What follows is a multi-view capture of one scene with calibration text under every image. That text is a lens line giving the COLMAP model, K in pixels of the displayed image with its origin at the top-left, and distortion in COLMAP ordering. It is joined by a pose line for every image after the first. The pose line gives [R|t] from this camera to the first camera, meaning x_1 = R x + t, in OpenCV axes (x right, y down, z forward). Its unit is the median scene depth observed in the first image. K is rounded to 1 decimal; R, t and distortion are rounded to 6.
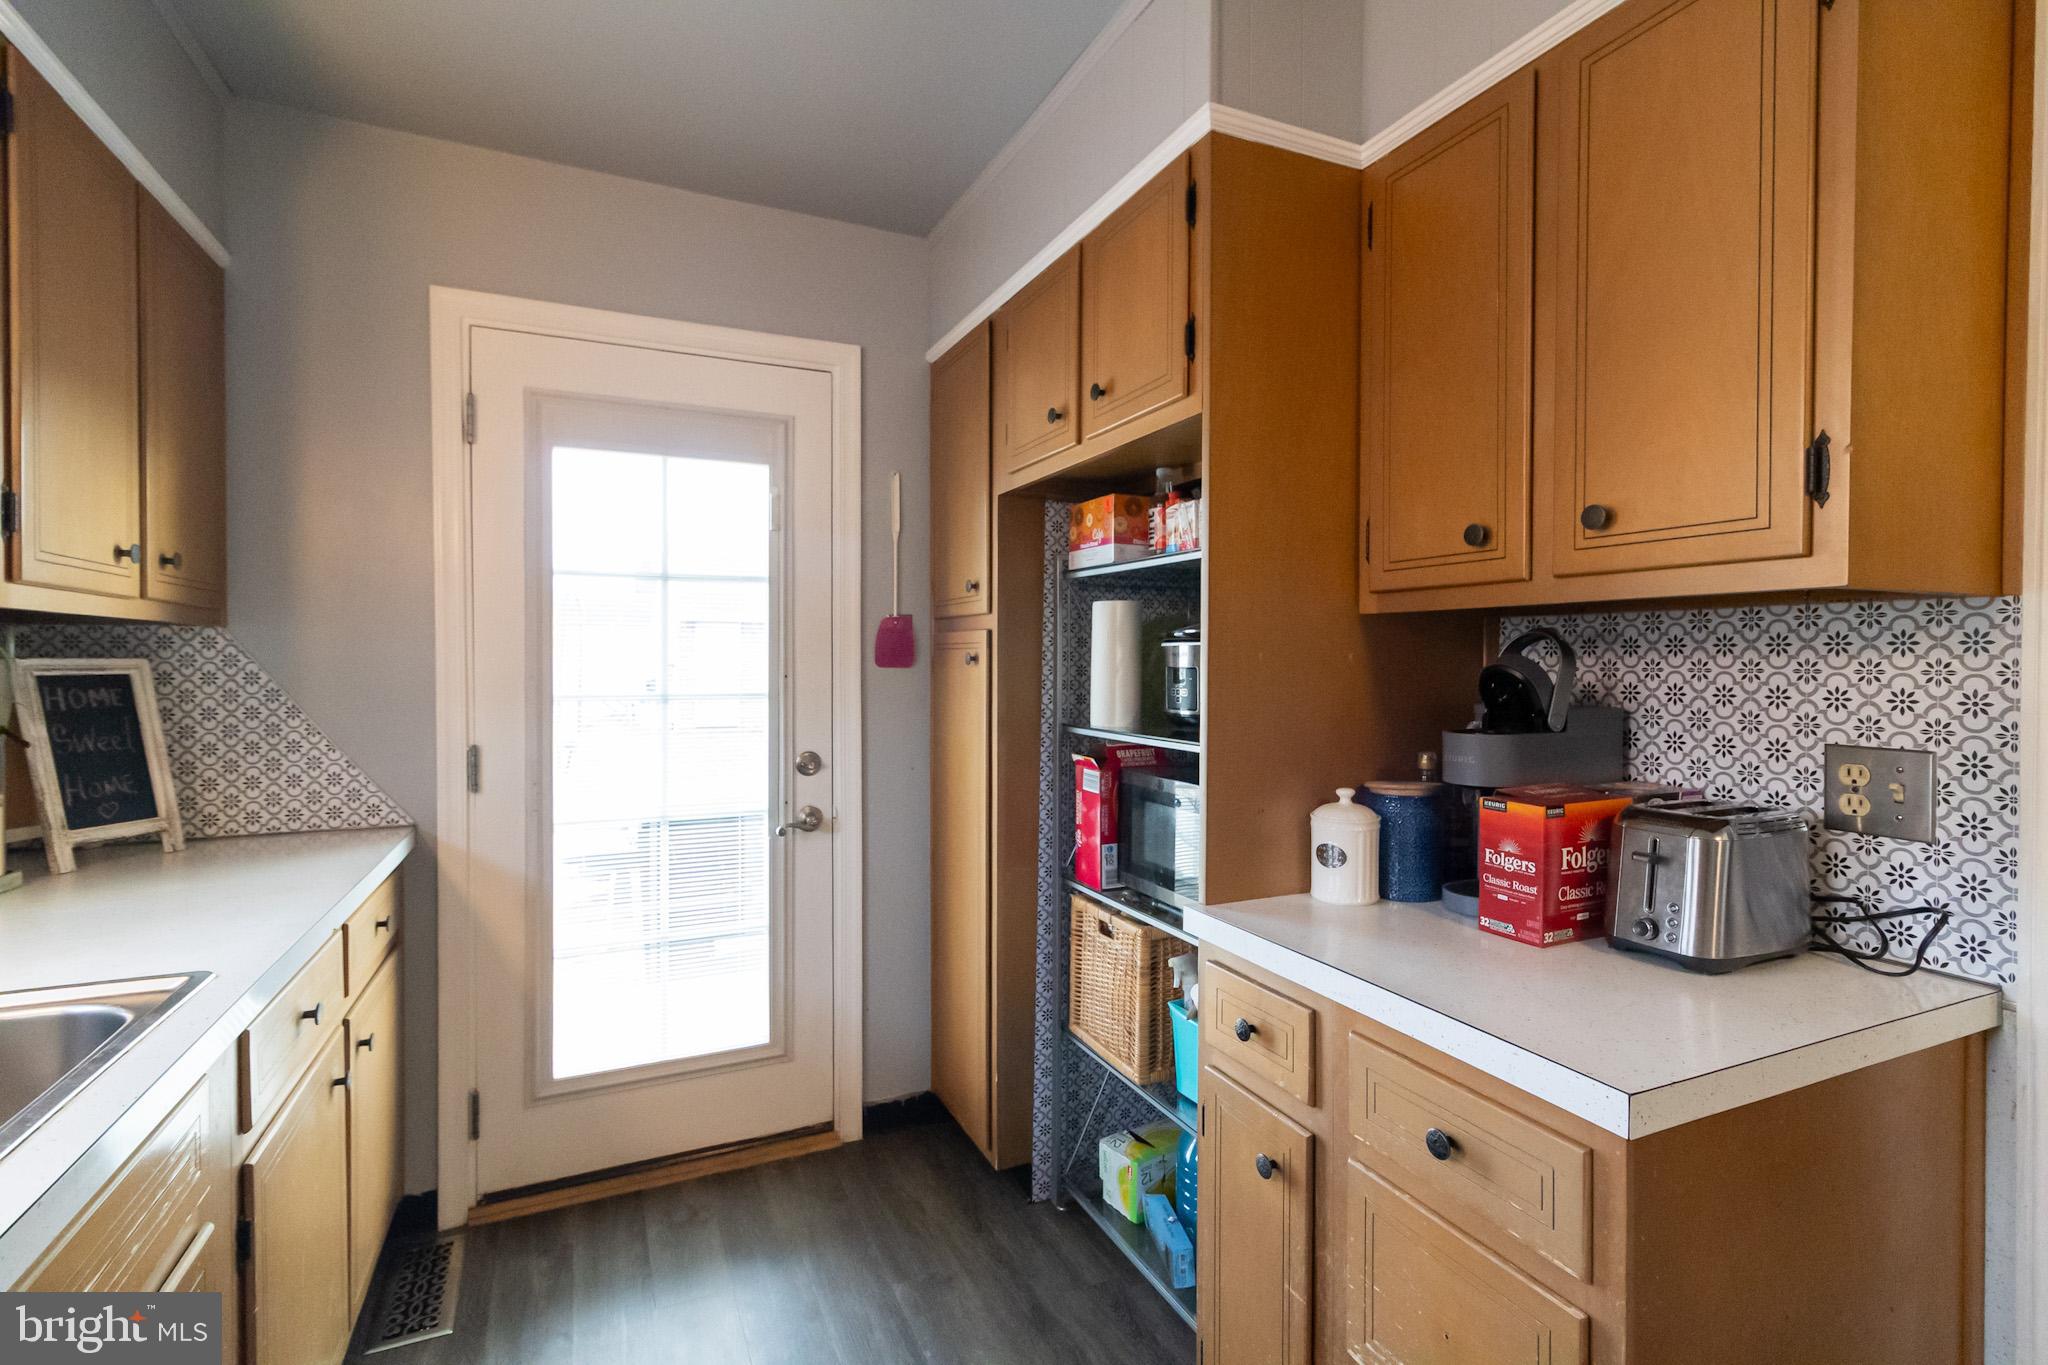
lens RADIAL K [[958.1, 0, 1064.9], [0, 958.1, 663.0], [0, 0, 1]] dist [0.006682, 0.000110]
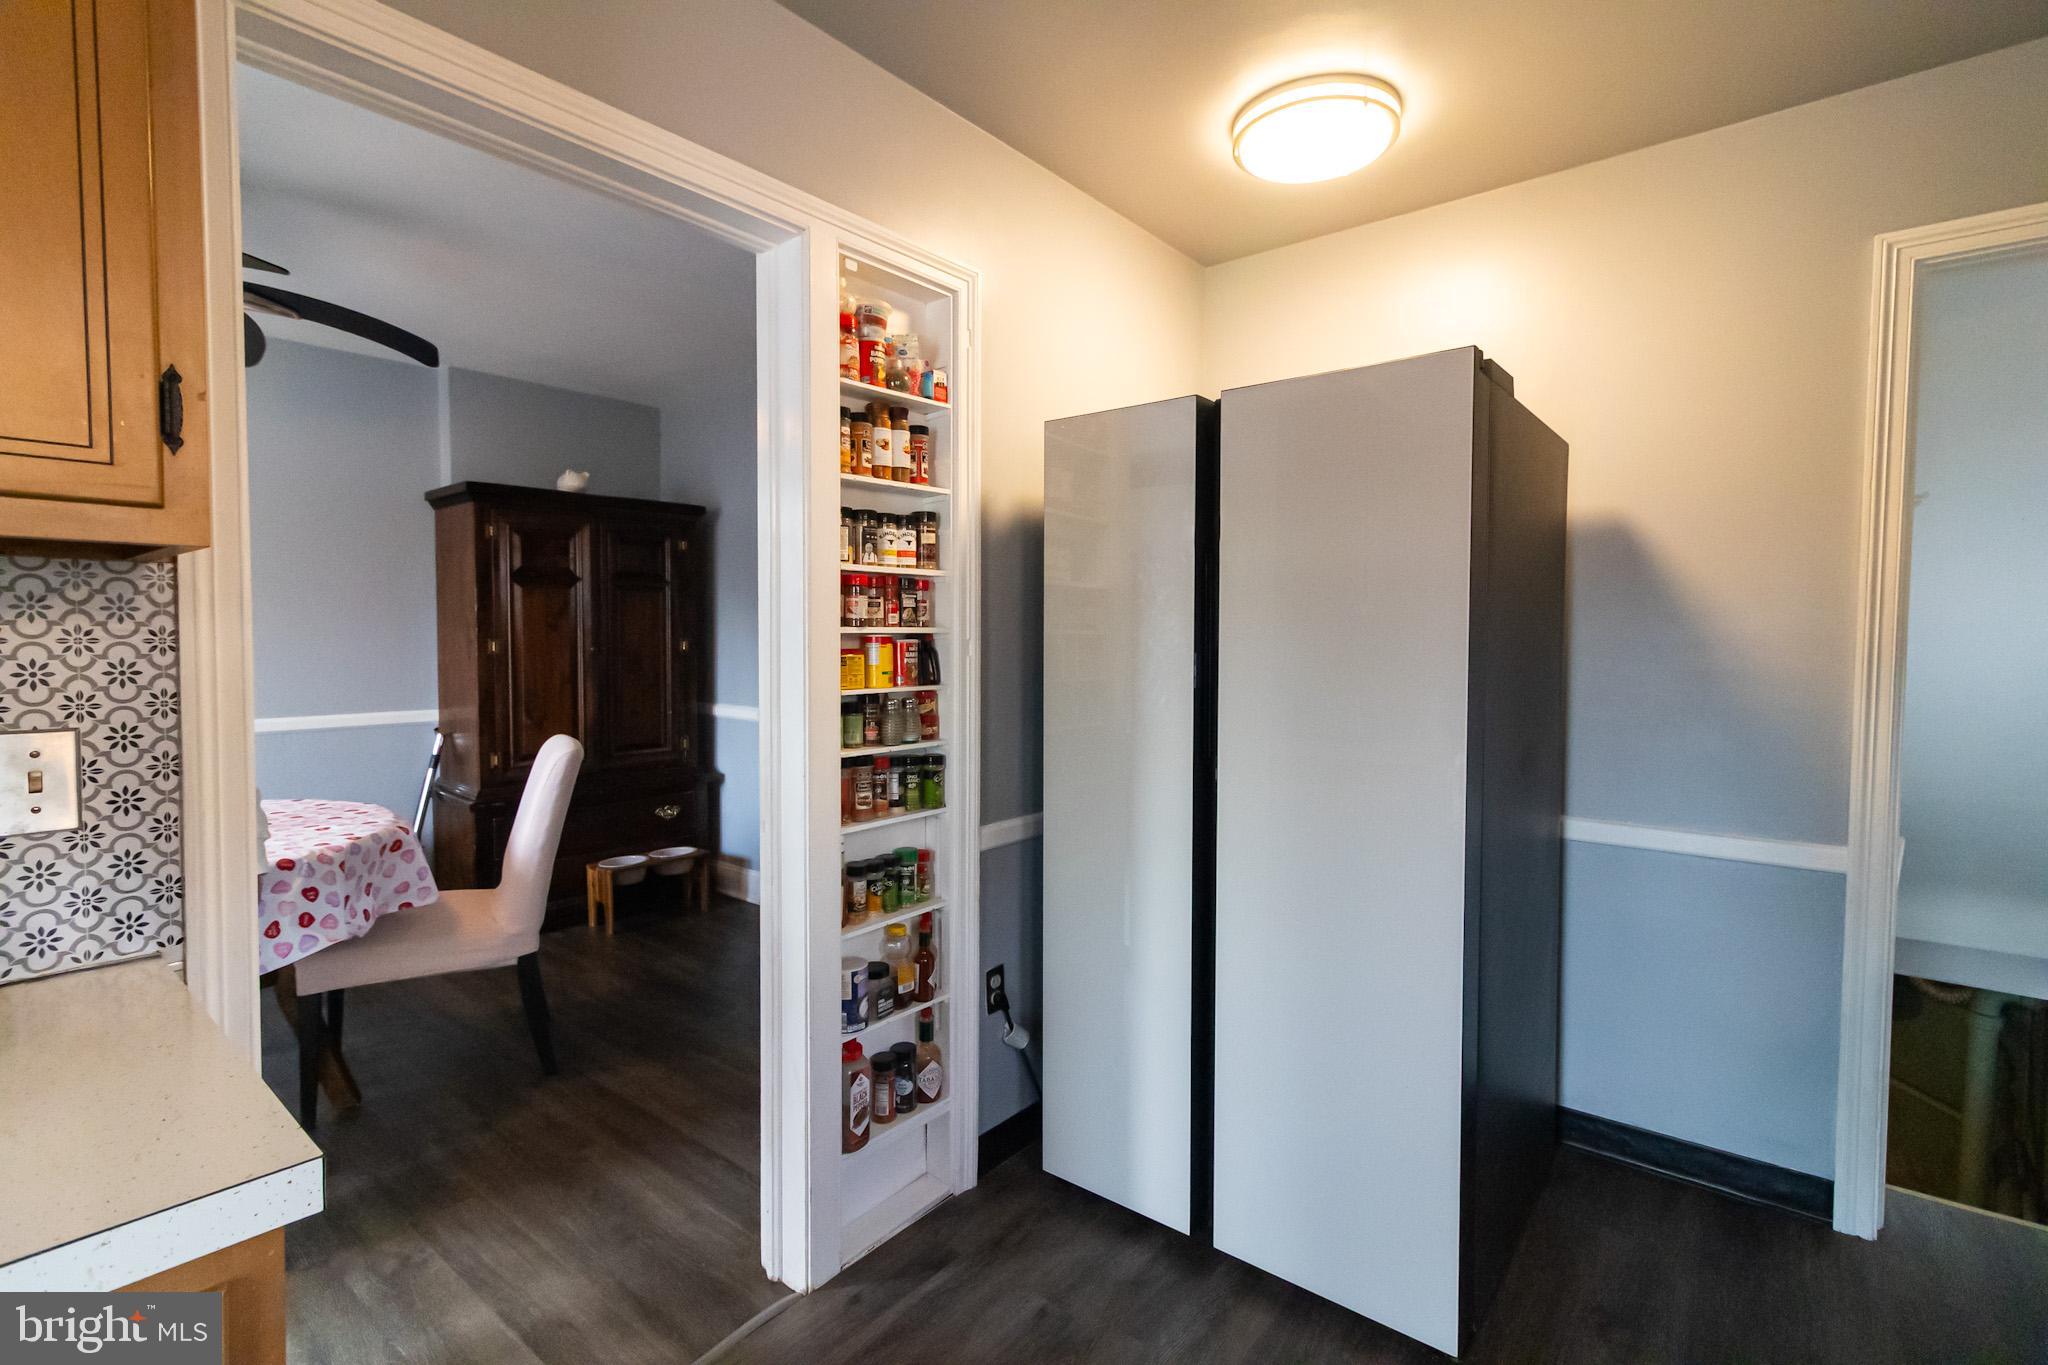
lens RADIAL K [[958.1, 0, 1023.7], [0, 958.1, 669.5], [0, 0, 1]] dist [0.006682, 0.000110]
pose [[-0.445864, -0.037244, 0.894326, -0.152493], [-0.004376, 0.999213, 0.039430, -0.001316], [-0.895090, 0.013667, -0.445676, 0.306251]]
